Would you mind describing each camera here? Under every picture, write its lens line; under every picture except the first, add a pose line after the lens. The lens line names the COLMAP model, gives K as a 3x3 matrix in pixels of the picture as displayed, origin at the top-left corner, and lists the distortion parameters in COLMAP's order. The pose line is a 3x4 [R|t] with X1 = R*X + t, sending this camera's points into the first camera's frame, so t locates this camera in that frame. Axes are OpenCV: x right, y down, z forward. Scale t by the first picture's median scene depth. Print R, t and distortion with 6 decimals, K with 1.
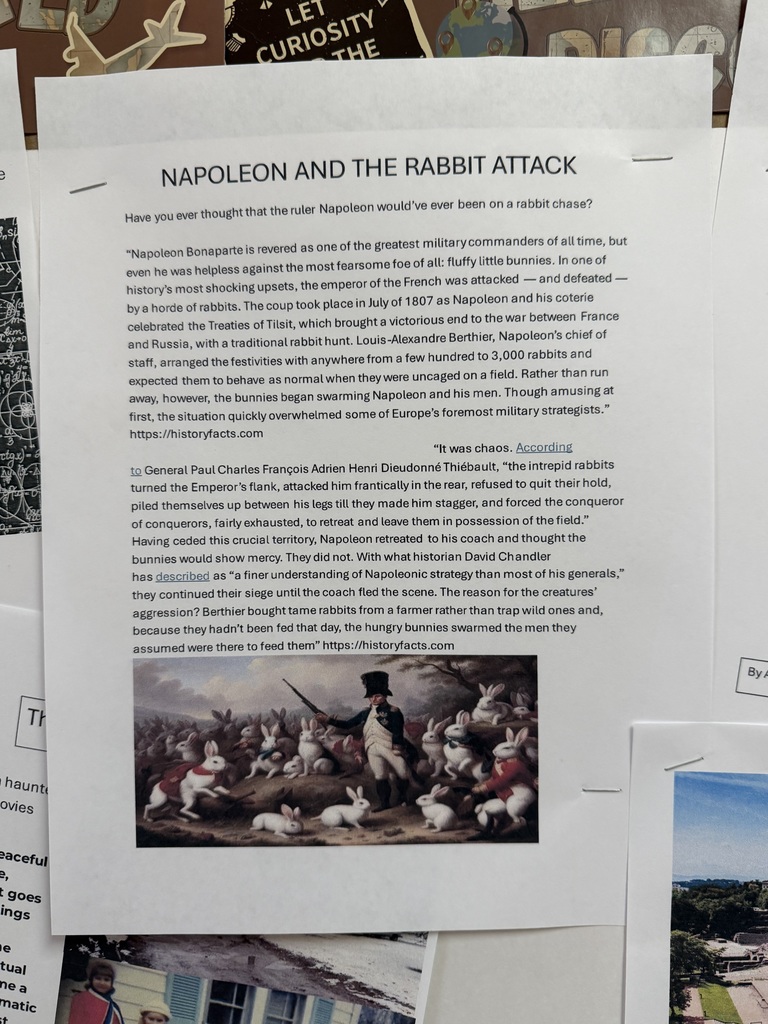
lens RADIAL K [[780.7, 0, 390.6], [0, 780.7, 515.1], [0, 0, 1]] dist [-0.008034, -0.015428]
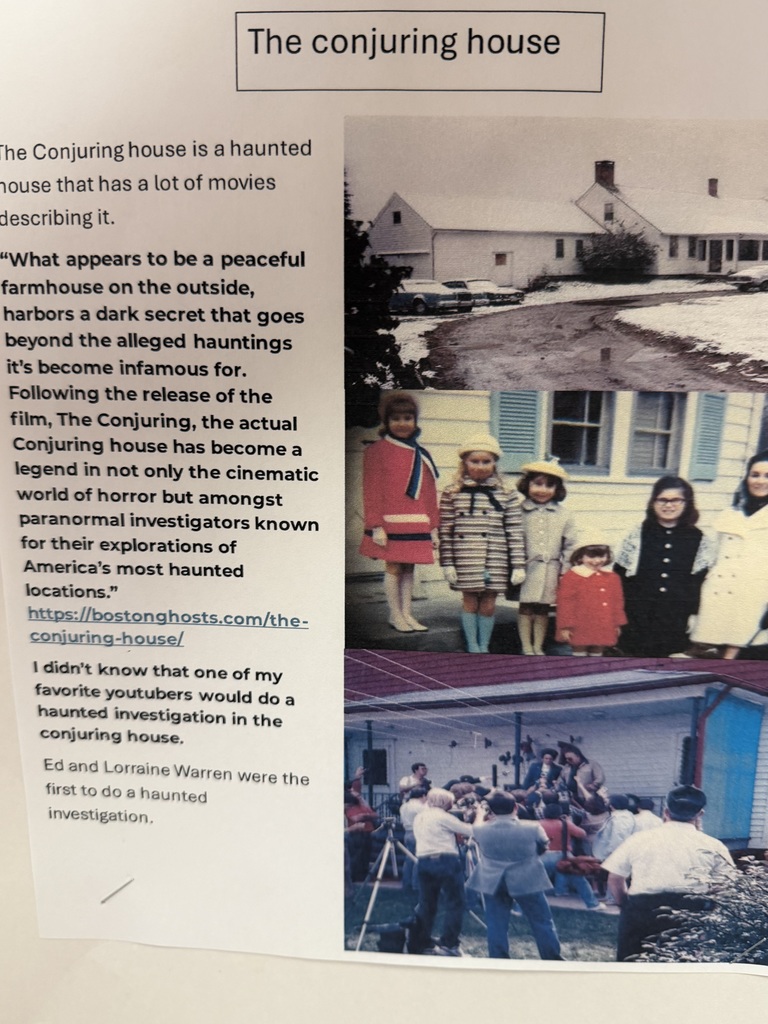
lens RADIAL K [[780.7, 0, 379.8], [0, 780.7, 514.2], [0, 0, 1]] dist [-0.008034, -0.015428]
pose [[0.988317, -0.142663, -0.053640, -0.371261], [0.149073, 0.978093, 0.145300, 0.585811], [0.031736, -0.151599, 0.987933, 0.256872]]
